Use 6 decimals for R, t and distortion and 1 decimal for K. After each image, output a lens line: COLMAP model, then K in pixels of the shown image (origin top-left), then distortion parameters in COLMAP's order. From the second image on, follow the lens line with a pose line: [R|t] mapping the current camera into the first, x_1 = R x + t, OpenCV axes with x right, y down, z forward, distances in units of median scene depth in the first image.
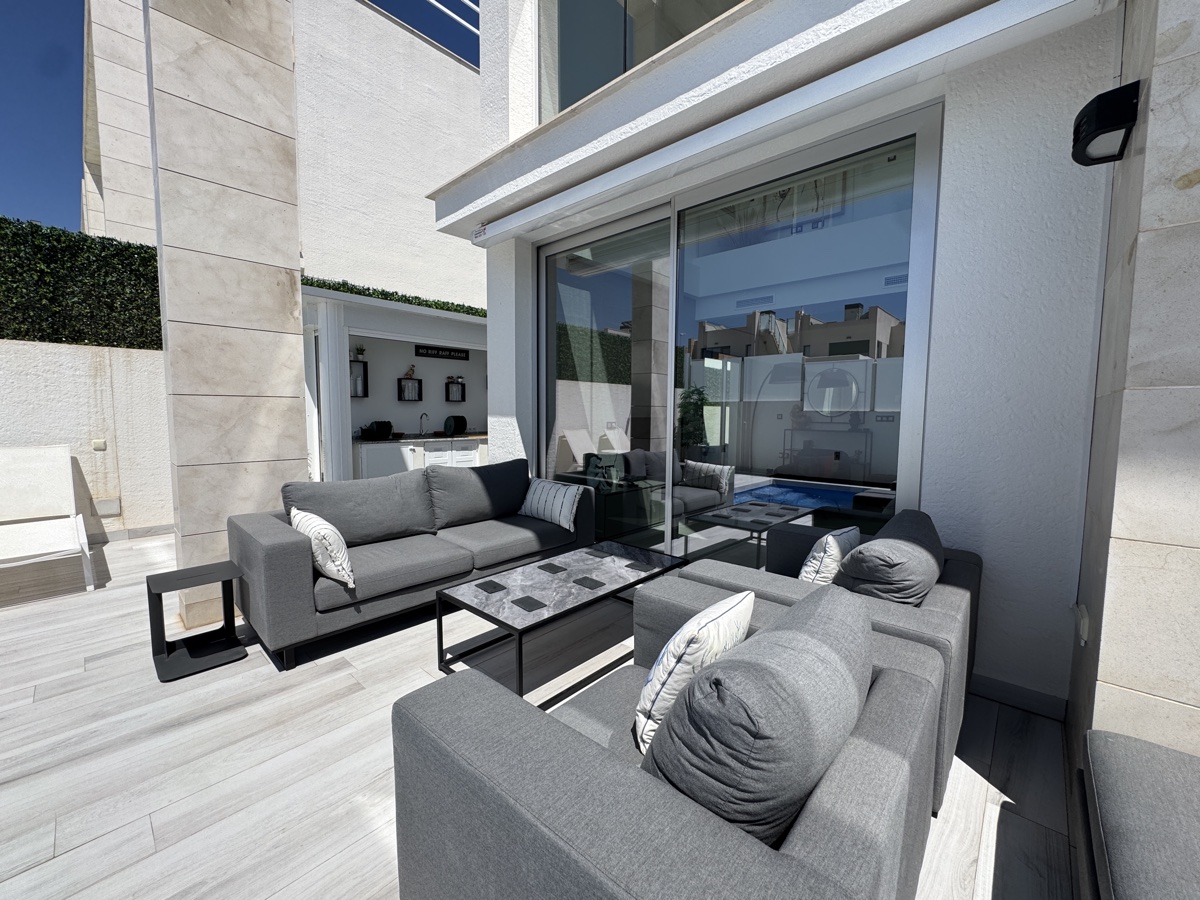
lens RADIAL K [[479.8, 0, 599.5], [0, 479.8, 447.4], [0, 0, 1]] dist [-0.002038, -0.000368]
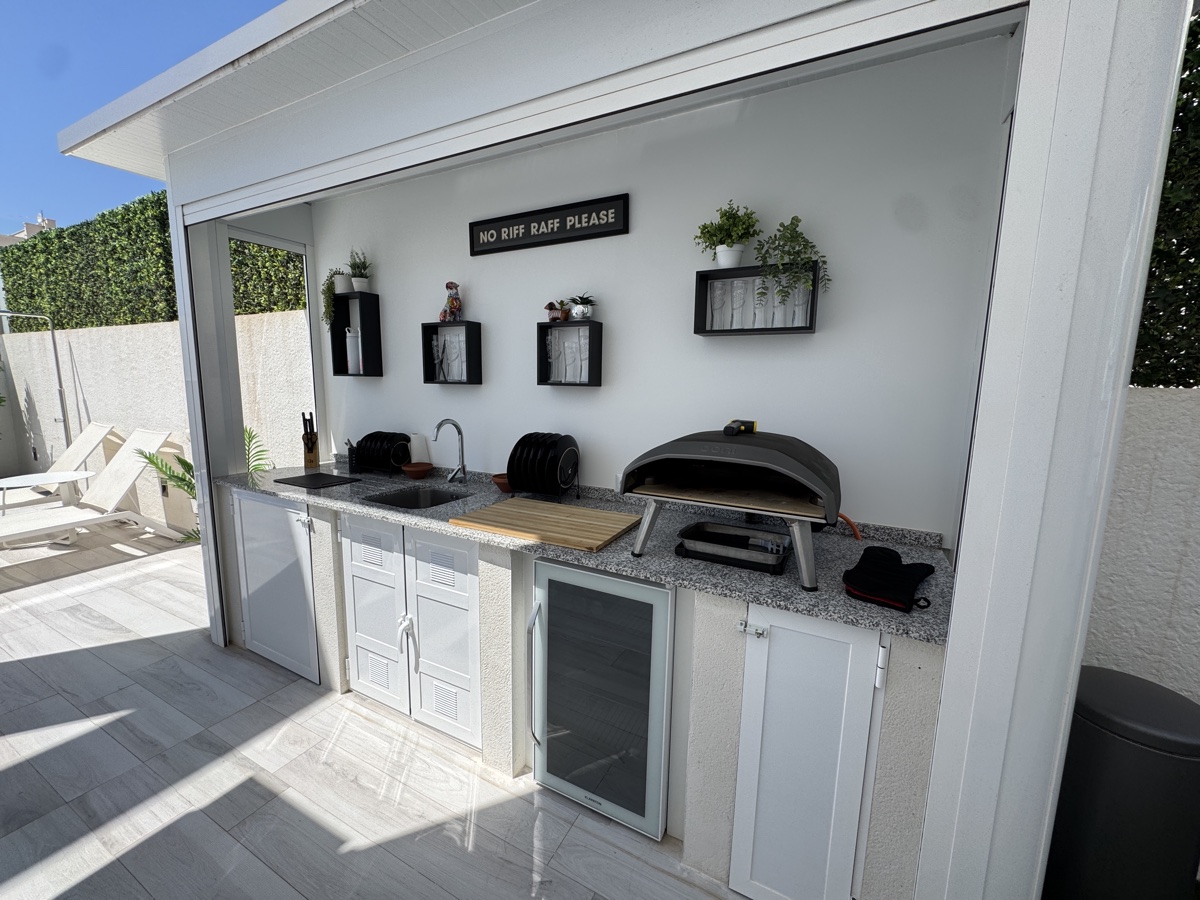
lens RADIAL K [[479.8, 0, 596.0], [0, 479.8, 449.2], [0, 0, 1]] dist [-0.002038, -0.000368]
pose [[0.261993, 0.131196, -0.956110, -0.002140], [-0.088116, 0.989830, 0.111677, -0.092213], [0.961039, 0.054990, 0.270889, 0.949670]]
